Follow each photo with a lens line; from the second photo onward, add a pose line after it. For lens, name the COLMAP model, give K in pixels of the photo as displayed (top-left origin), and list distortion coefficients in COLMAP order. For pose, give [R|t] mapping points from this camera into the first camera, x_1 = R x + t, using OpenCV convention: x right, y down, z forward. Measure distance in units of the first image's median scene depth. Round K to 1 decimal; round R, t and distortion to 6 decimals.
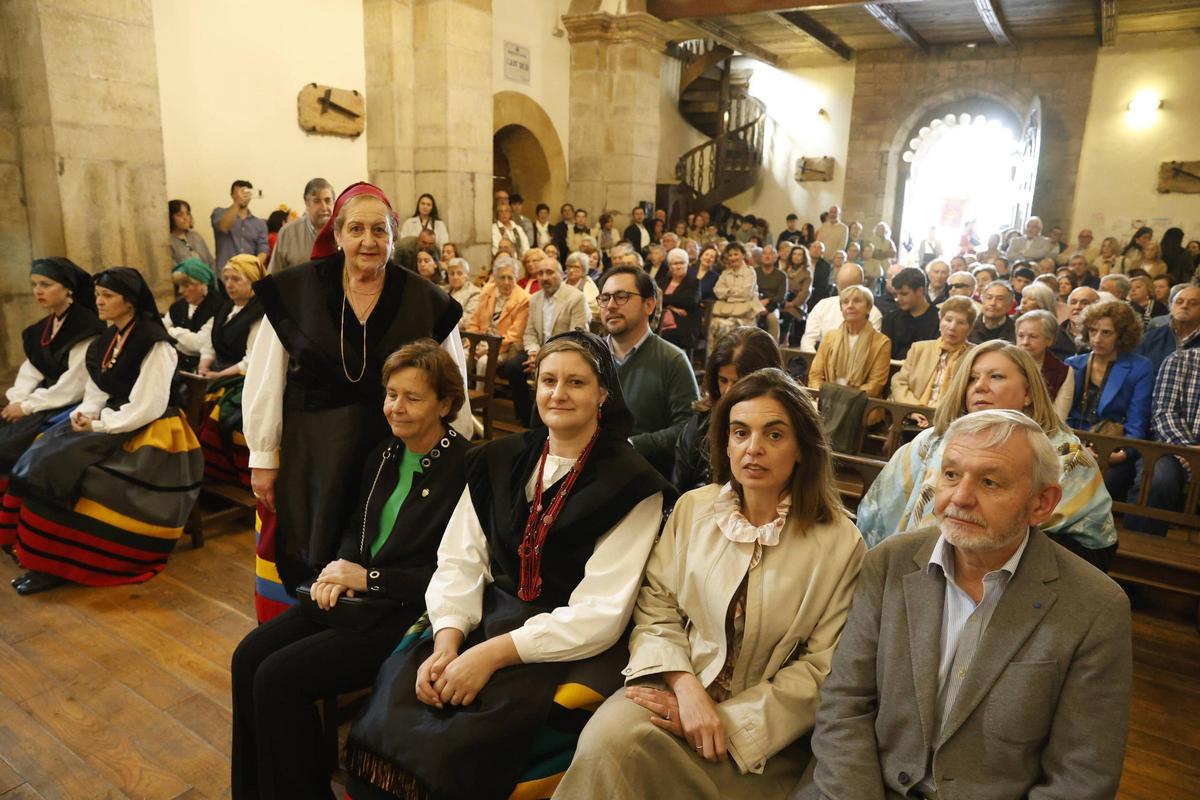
lens RADIAL K [[854.7, 0, 600.2], [0, 854.7, 416.8], [0, 0, 1]] dist [-0.114786, 0.093330]
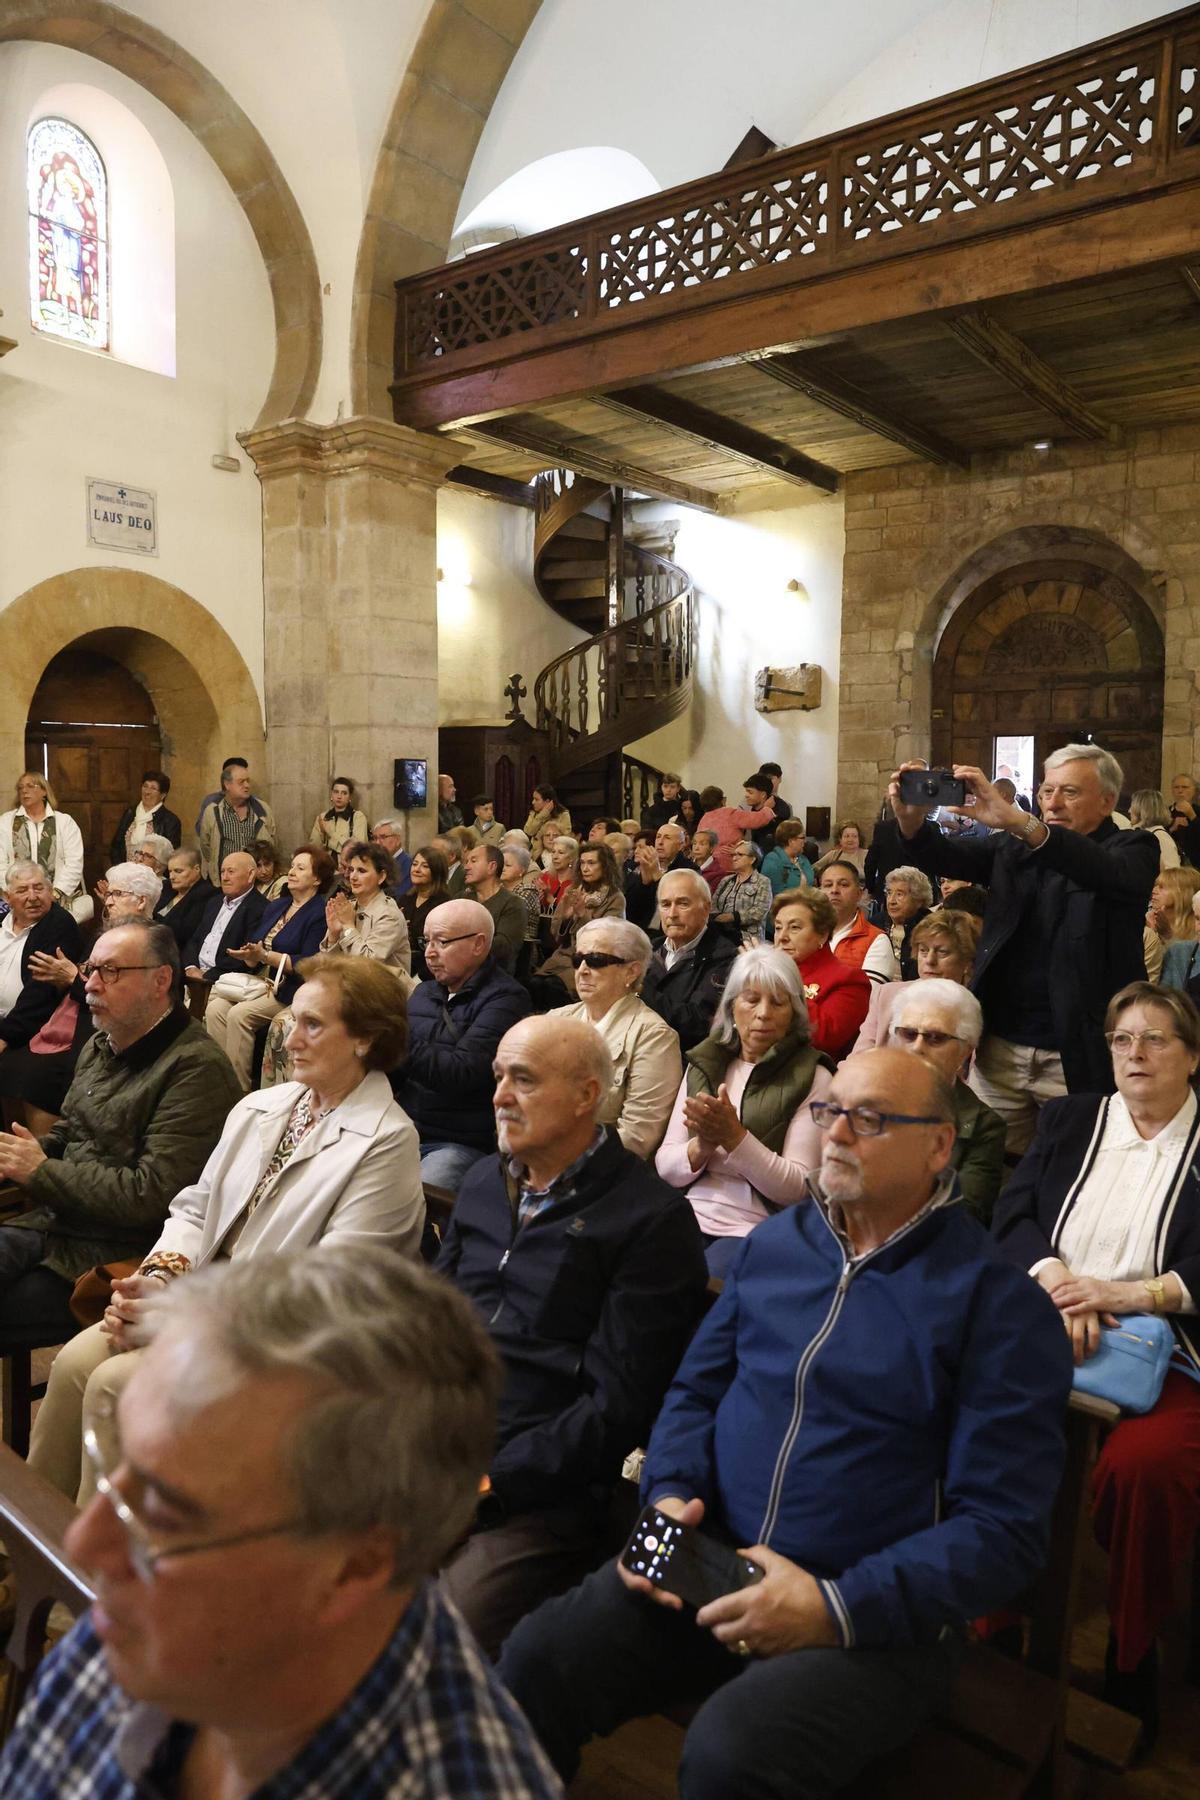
lens RADIAL K [[1289.2, 0, 586.7], [0, 1289.2, 884.6], [0, 0, 1]] dist [-0.113336, 0.095911]
pose [[0.994693, -0.022725, -0.100347, 0.275880], [0.006825, 0.987729, -0.156026, -0.056223], [0.102662, 0.154513, 0.982643, 0.261526]]
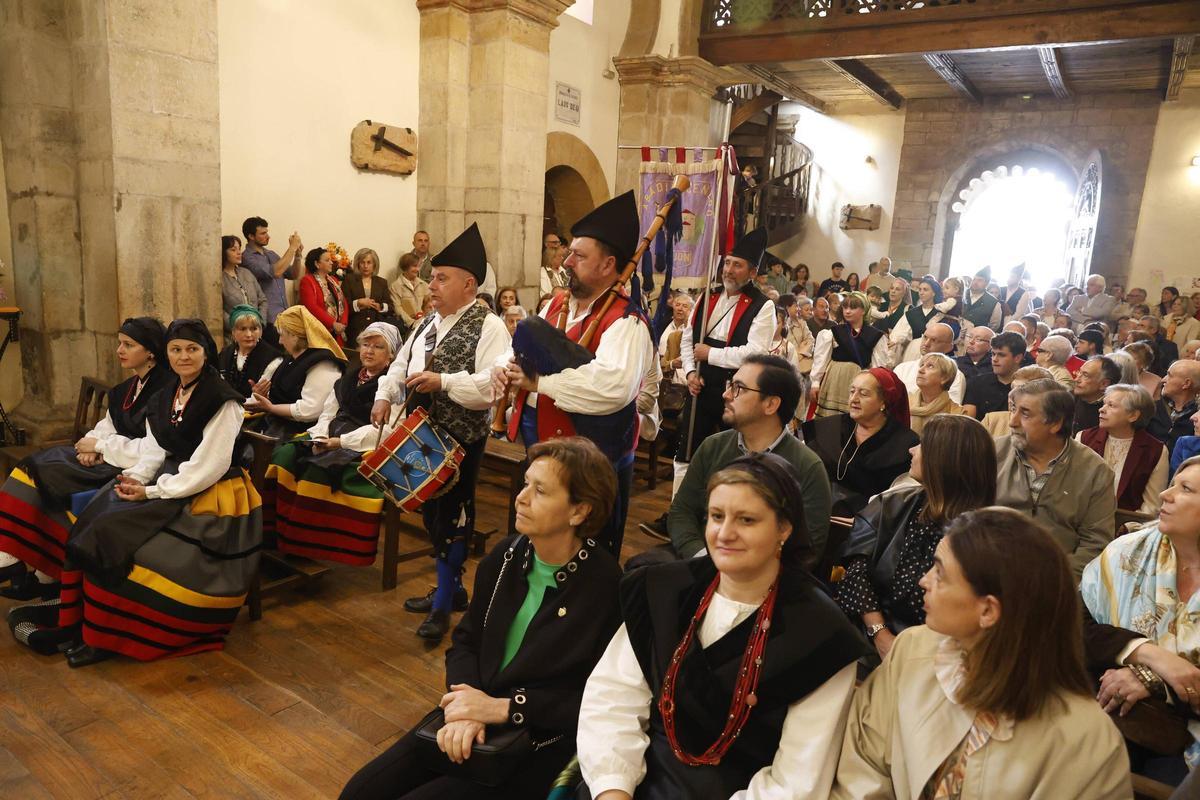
lens RADIAL K [[859.5, 0, 594.5], [0, 859.5, 414.1], [0, 0, 1]] dist [-0.113336, 0.095911]
pose [[0.999144, 0.032289, -0.025875, -0.030140], [-0.033412, 0.998463, -0.044223, -0.014625], [0.024407, 0.045049, 0.998687, 0.021808]]
